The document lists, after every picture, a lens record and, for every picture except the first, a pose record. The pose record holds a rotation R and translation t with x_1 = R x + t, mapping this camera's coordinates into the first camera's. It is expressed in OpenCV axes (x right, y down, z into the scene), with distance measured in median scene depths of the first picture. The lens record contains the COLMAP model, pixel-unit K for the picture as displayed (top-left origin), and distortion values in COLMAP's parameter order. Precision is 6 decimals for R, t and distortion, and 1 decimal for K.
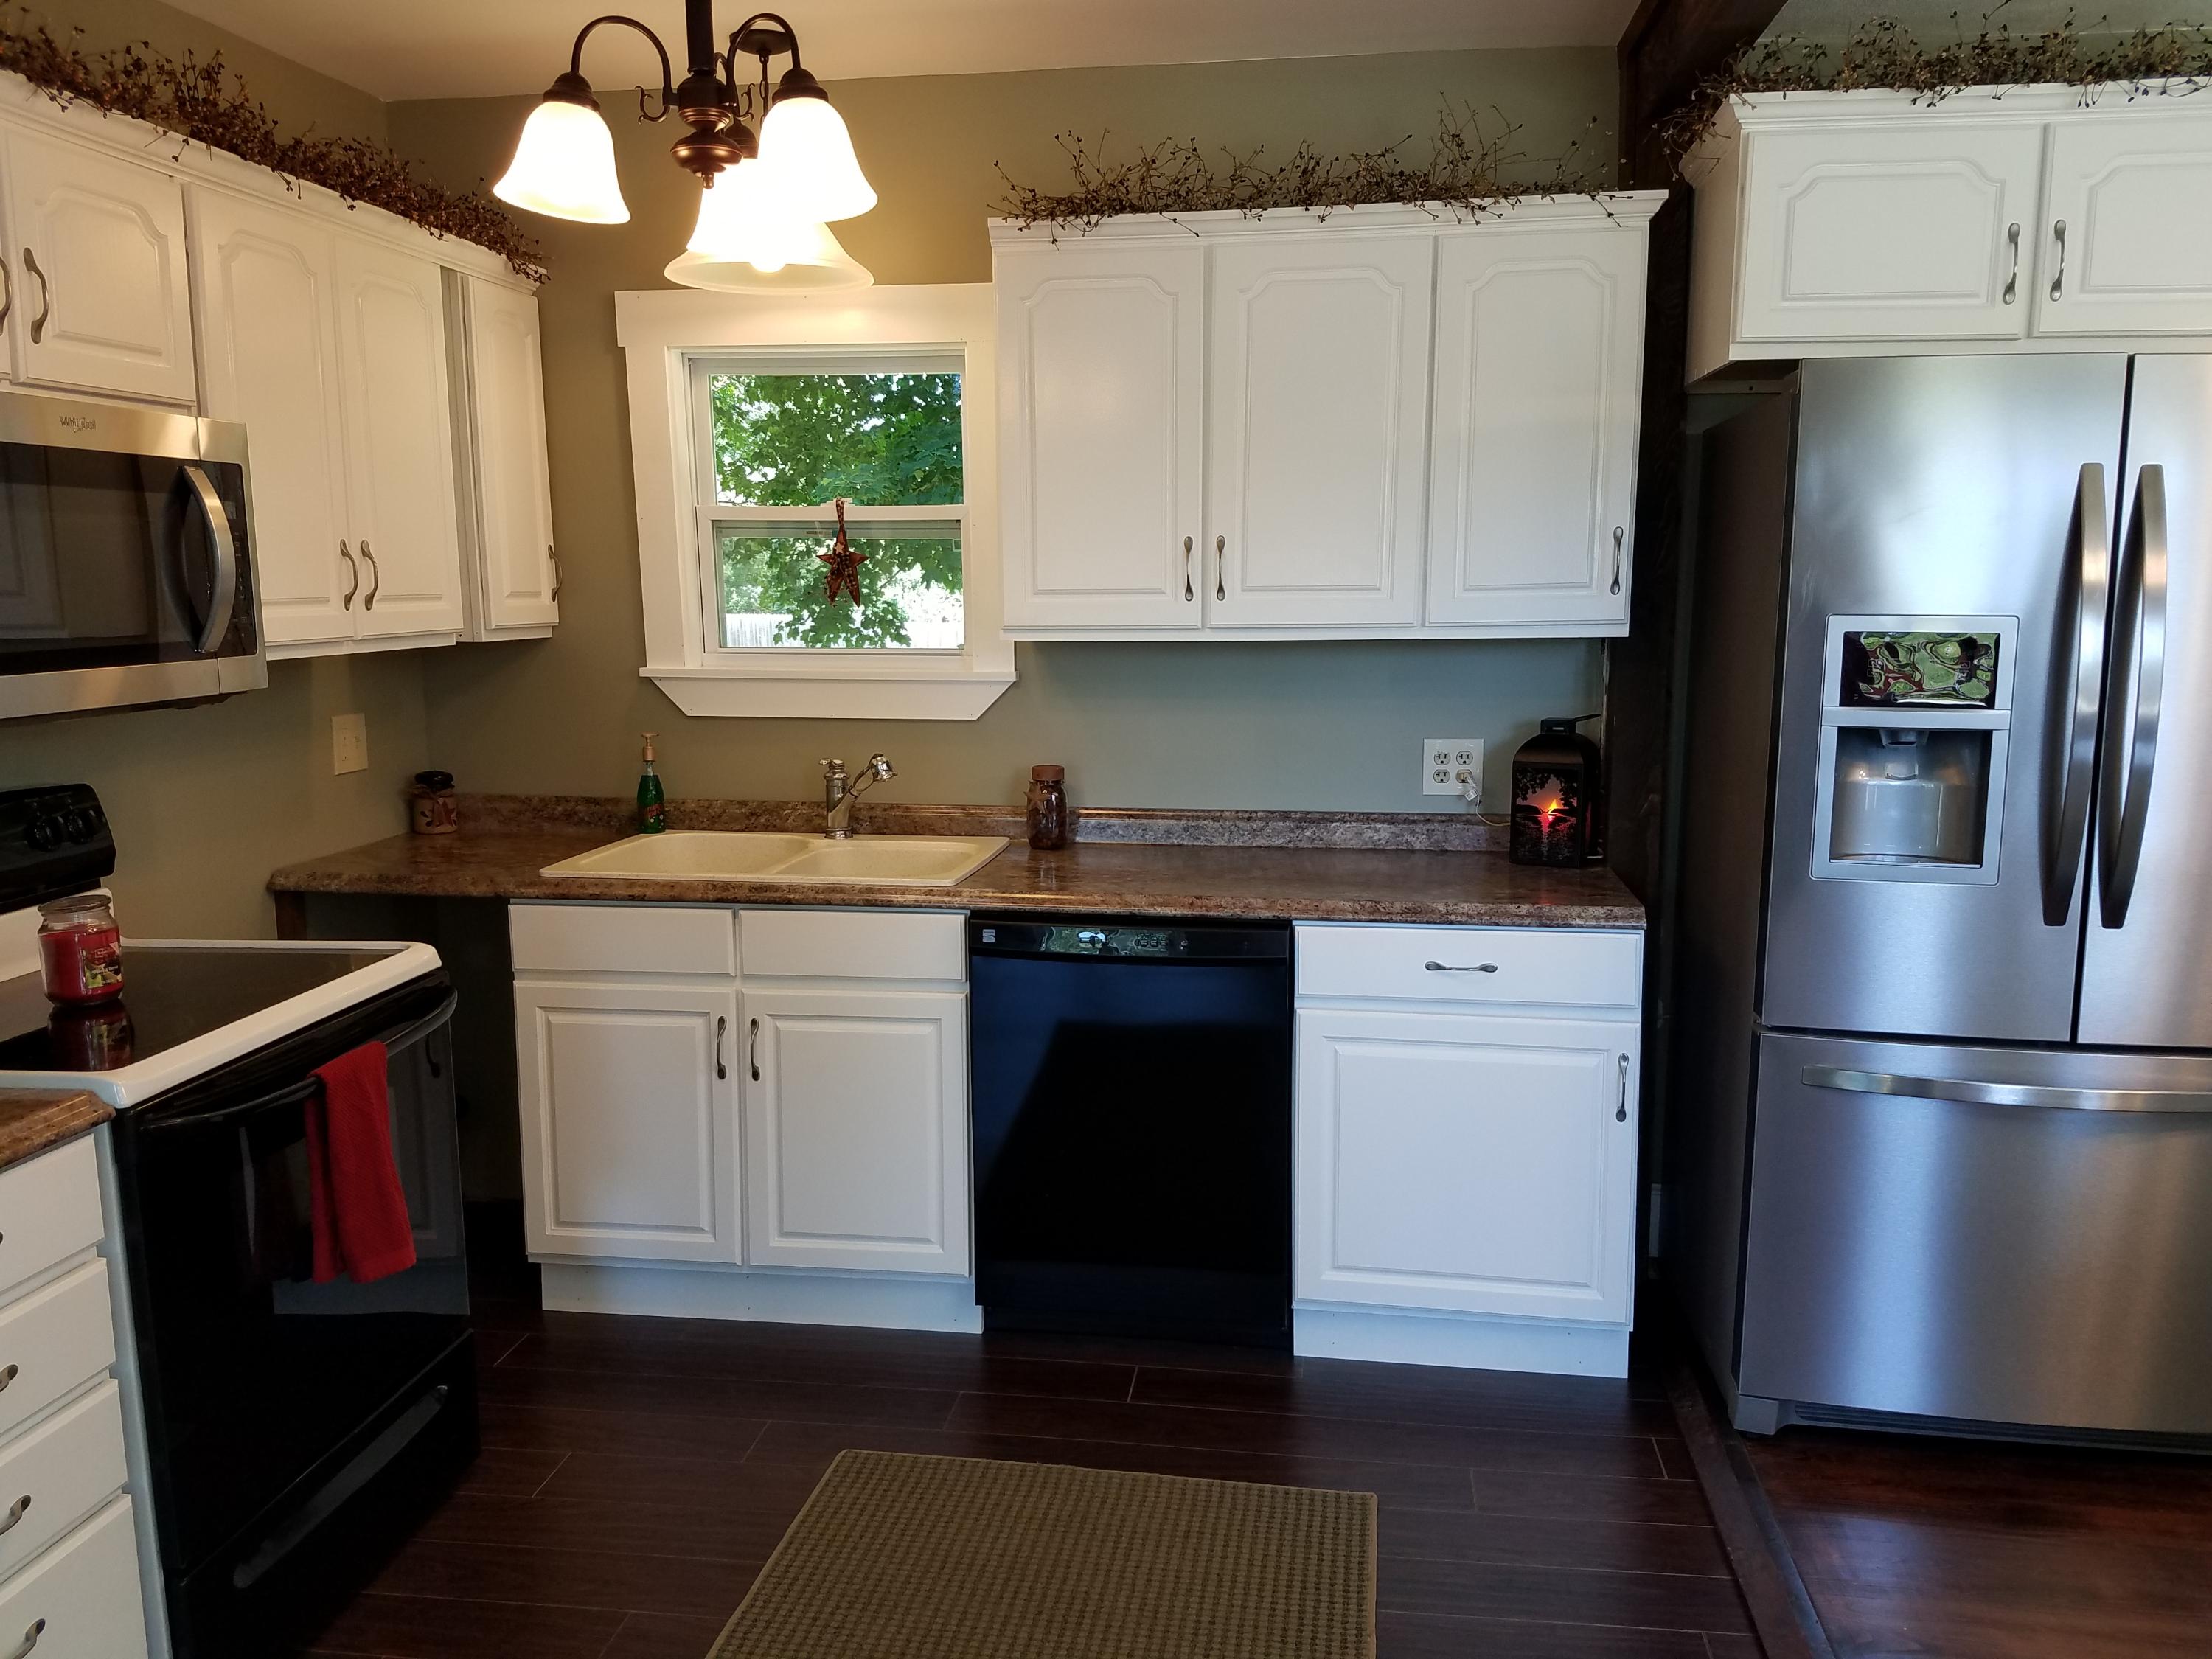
lens RADIAL K [[1803.3, 0, 1106.0], [0, 1803.3, 829.5], [0, 0, 1]] dist [0.134113, -0.201495]
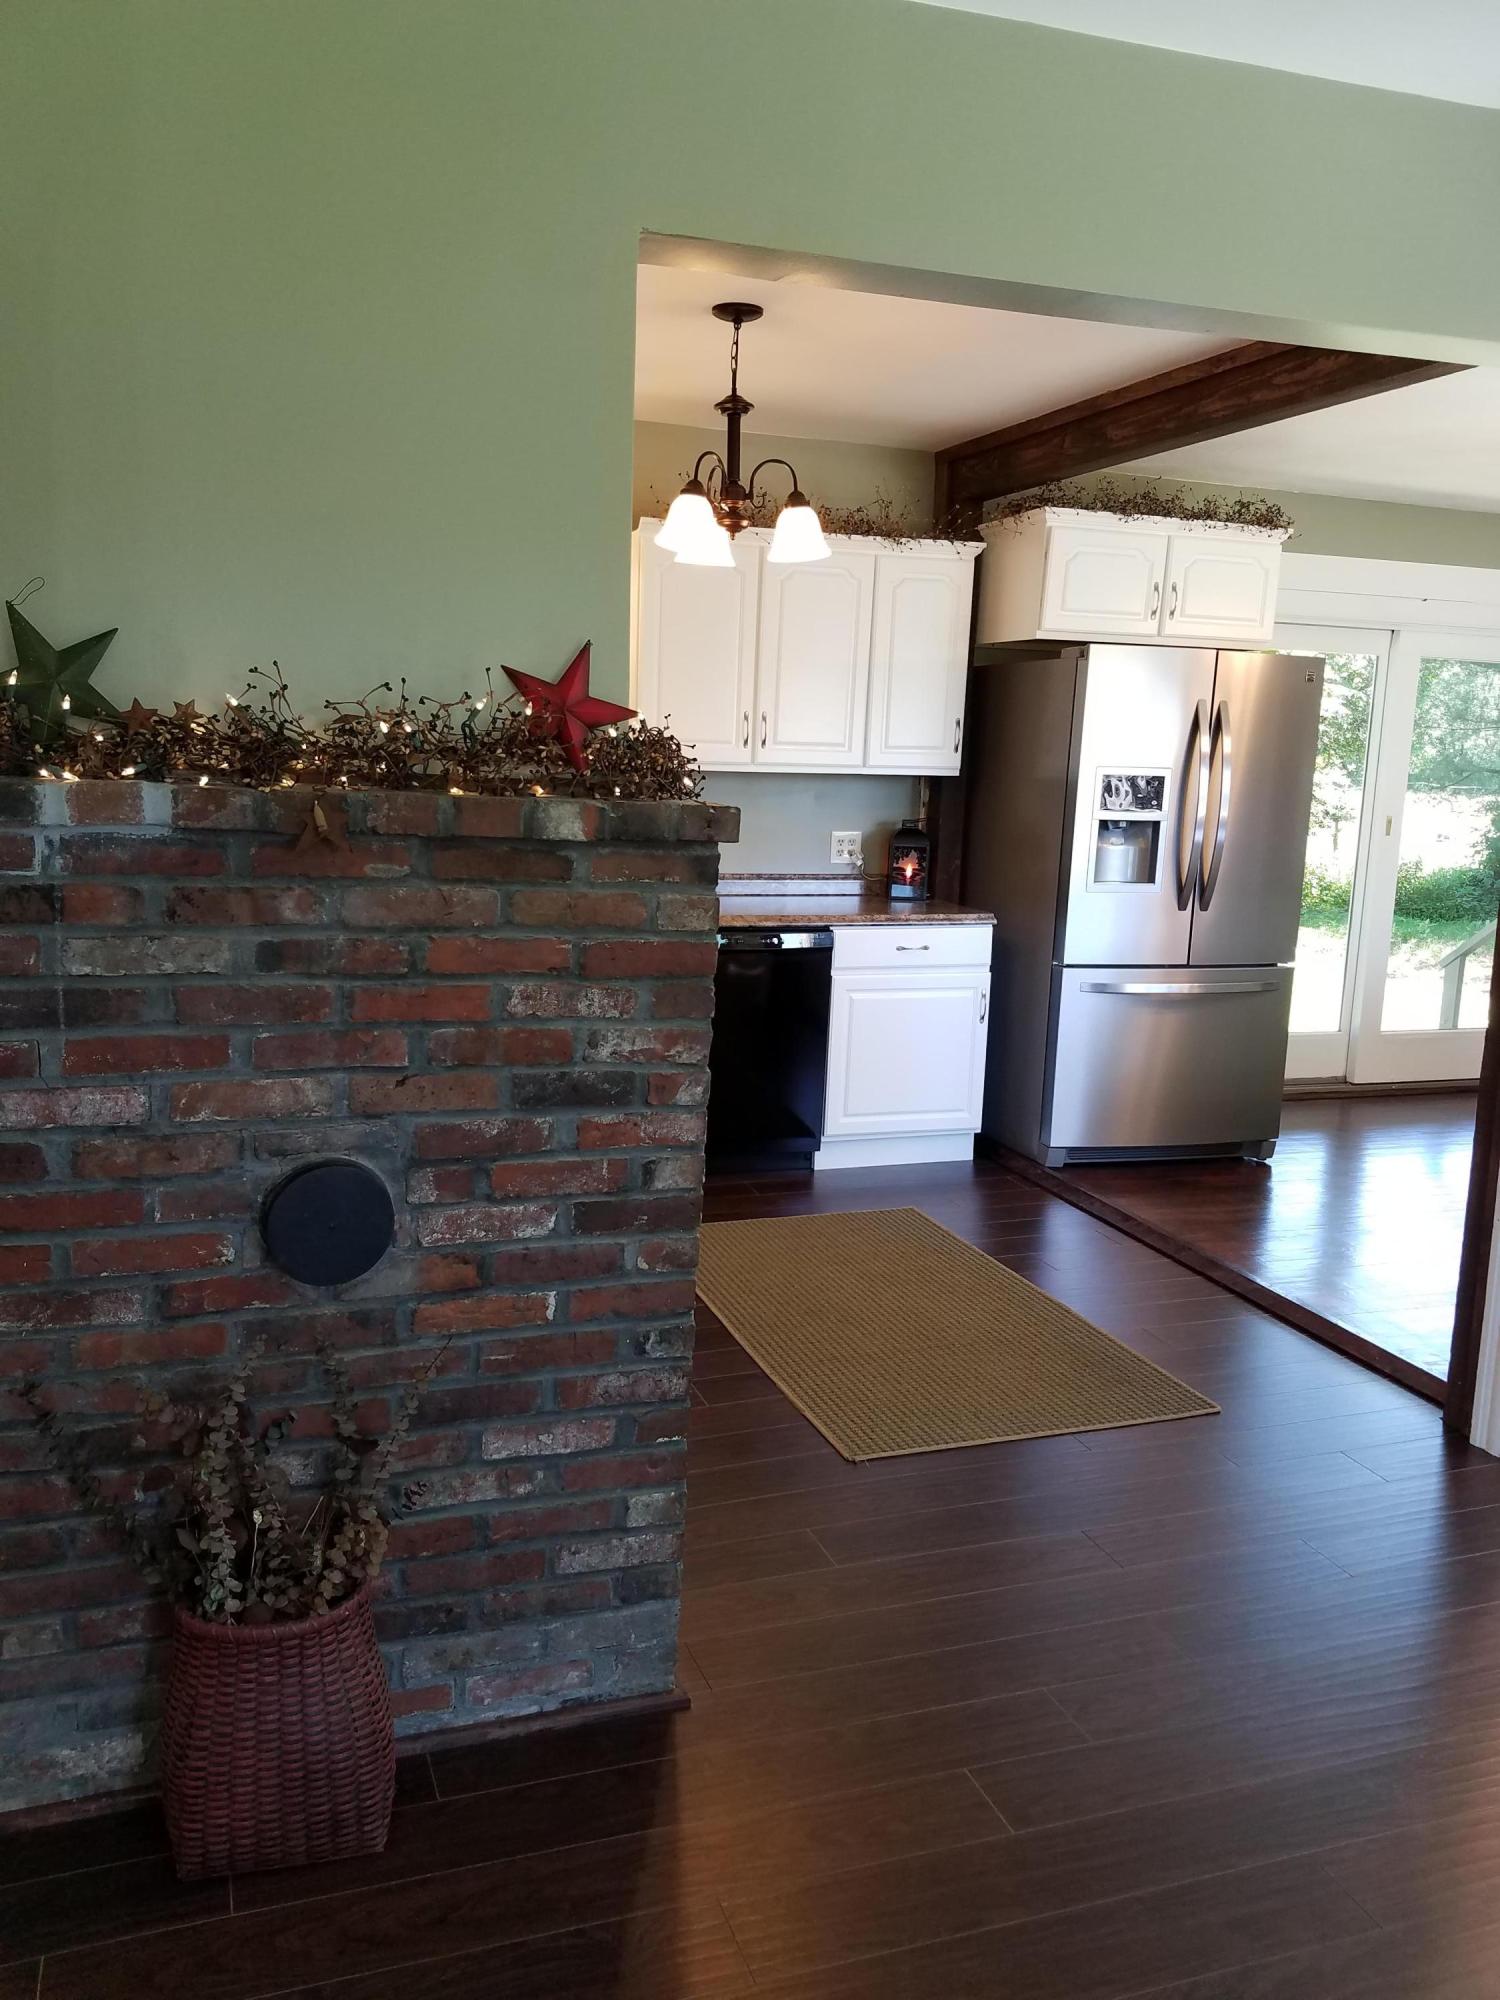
lens RADIAL K [[1580.1, 0, 750.0], [0, 1580.1, 1000.0], [0, 0, 1]] dist [0.148985, -0.189193]
pose [[0.882464, -0.048424, 0.467882, -0.721940], [0.032258, 0.998575, 0.042507, 0.053168], [-0.469273, -0.022417, 0.882768, -0.382203]]
